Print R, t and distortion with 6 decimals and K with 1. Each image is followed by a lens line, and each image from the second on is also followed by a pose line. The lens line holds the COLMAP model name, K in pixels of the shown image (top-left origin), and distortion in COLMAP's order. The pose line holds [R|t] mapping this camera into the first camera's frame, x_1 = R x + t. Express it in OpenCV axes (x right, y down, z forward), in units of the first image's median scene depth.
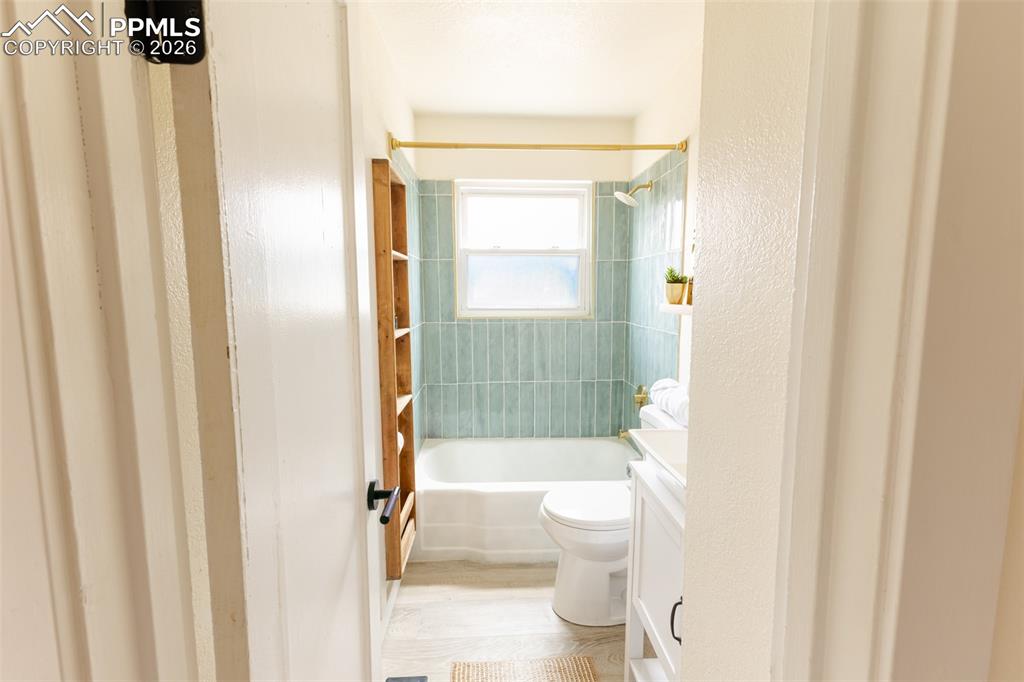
lens RADIAL K [[446.8, 0, 509.4], [0, 446.8, 343.6], [0, 0, 1]] dist [0.004215, 0.000049]
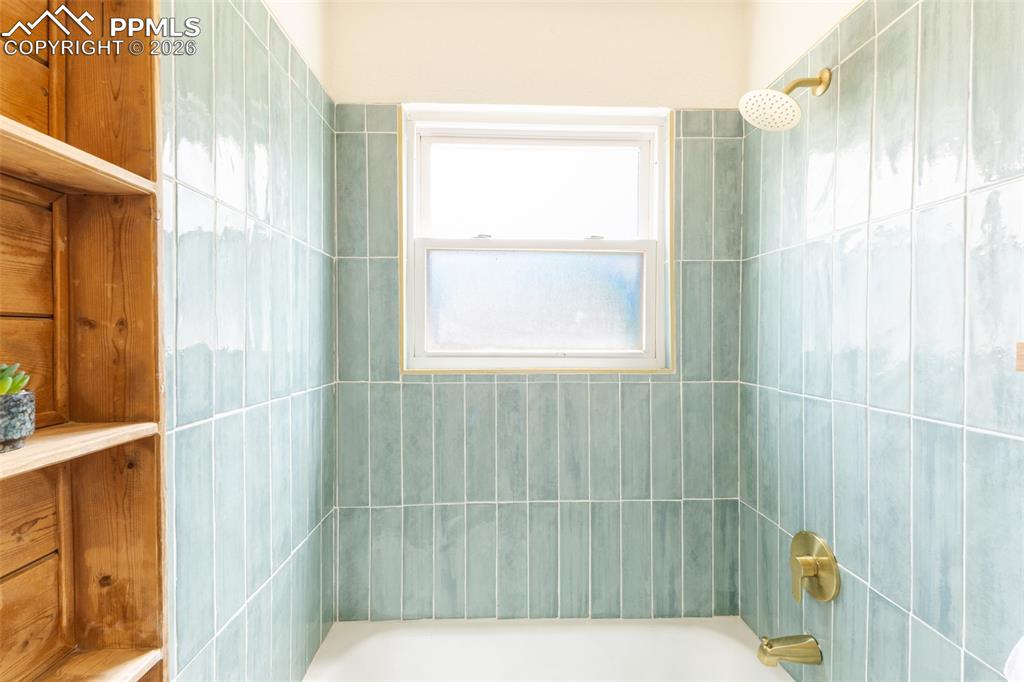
lens RADIAL K [[446.8, 0, 508.3], [0, 446.8, 341.6], [0, 0, 1]] dist [0.004215, 0.000049]
pose [[0.999728, 0.003387, -0.023083, 0.011453], [-0.005698, 0.994891, -0.100794, -0.041747], [0.022624, 0.100899, 0.994639, 0.495230]]
